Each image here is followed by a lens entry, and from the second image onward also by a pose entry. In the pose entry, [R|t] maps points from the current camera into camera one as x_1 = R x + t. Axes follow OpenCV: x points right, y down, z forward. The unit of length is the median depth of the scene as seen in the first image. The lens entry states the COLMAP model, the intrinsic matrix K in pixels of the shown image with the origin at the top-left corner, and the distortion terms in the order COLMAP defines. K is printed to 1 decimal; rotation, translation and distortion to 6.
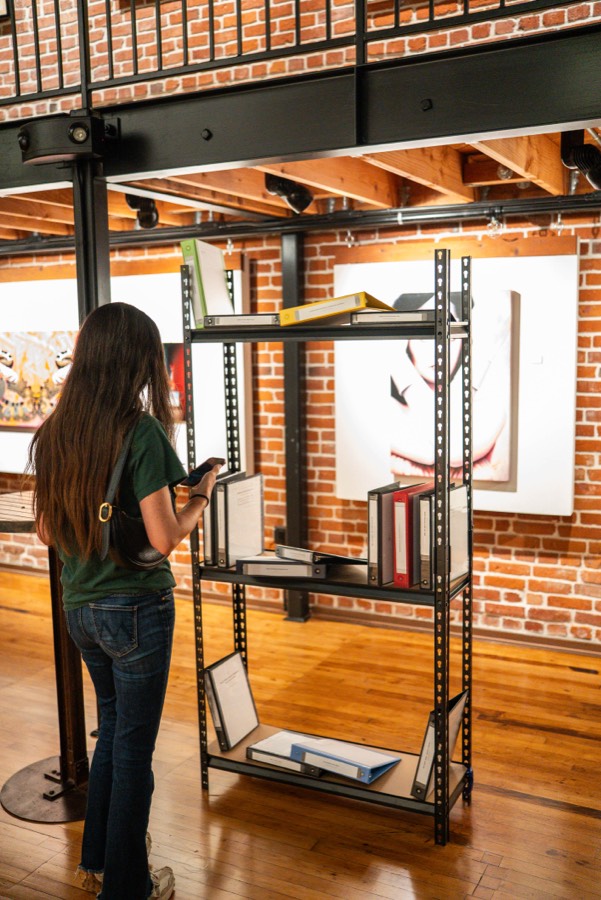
lens RADIAL K [[896.5, 0, 300.5], [0, 896.5, 450.0], [0, 0, 1]] dist [-0.054819, 0.094511]
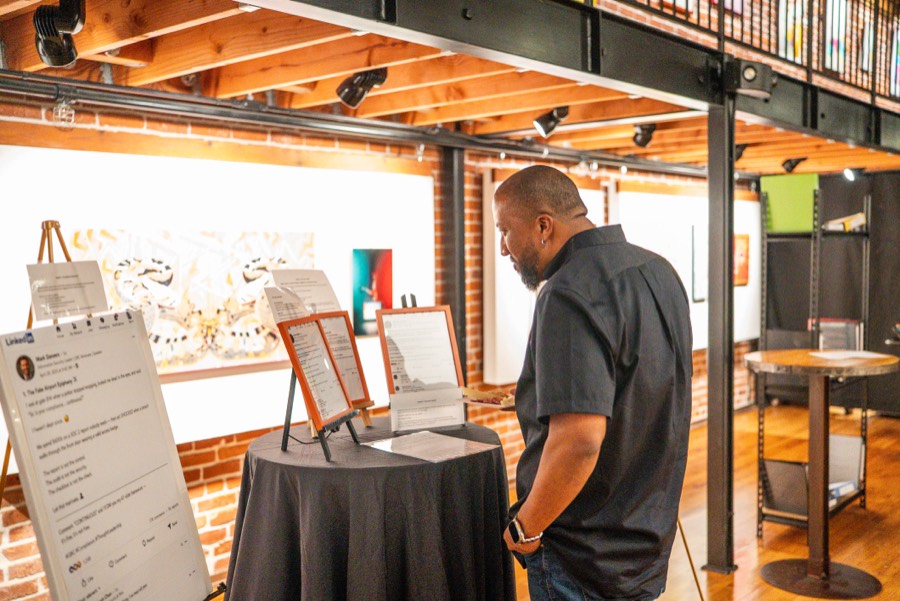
lens RADIAL K [[994.4, 0, 450.0], [0, 994.4, 300.5], [0, 0, 1]] dist [0.005712, 0.011405]
pose [[0.214729, -0.025047, 0.976352, -1.013954], [0.153428, 0.988124, -0.008394, -0.043423], [-0.964547, 0.151602, 0.216022, 0.653175]]
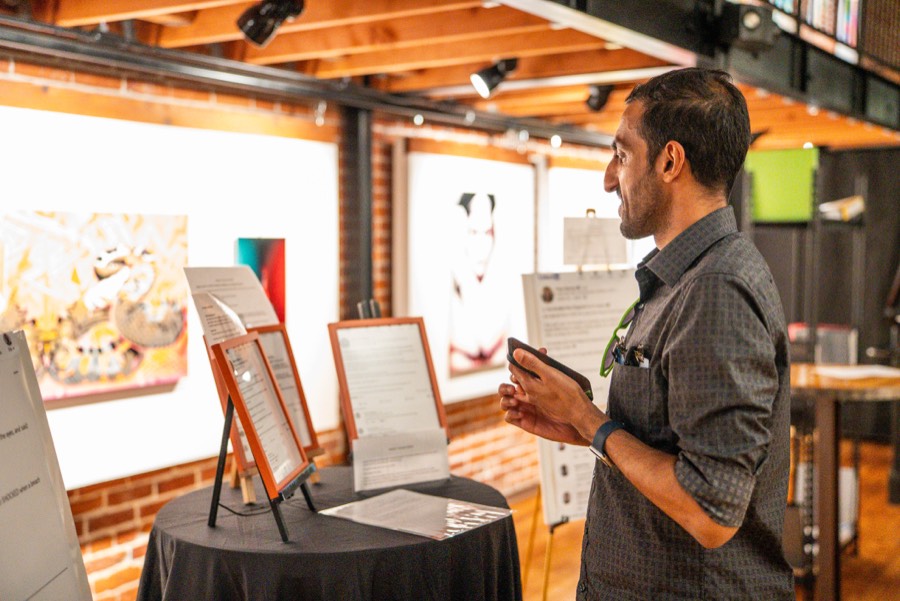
lens RADIAL K [[1167.4, 0, 450.0], [0, 1167.4, 300.5], [0, 0, 1]] dist [0.163562, 0.047403]
pose [[0.074547, -0.028250, 0.996817, -0.954578], [0.151851, 0.988263, 0.016651, -0.057875], [-0.985588, 0.150127, 0.077961, 0.722724]]
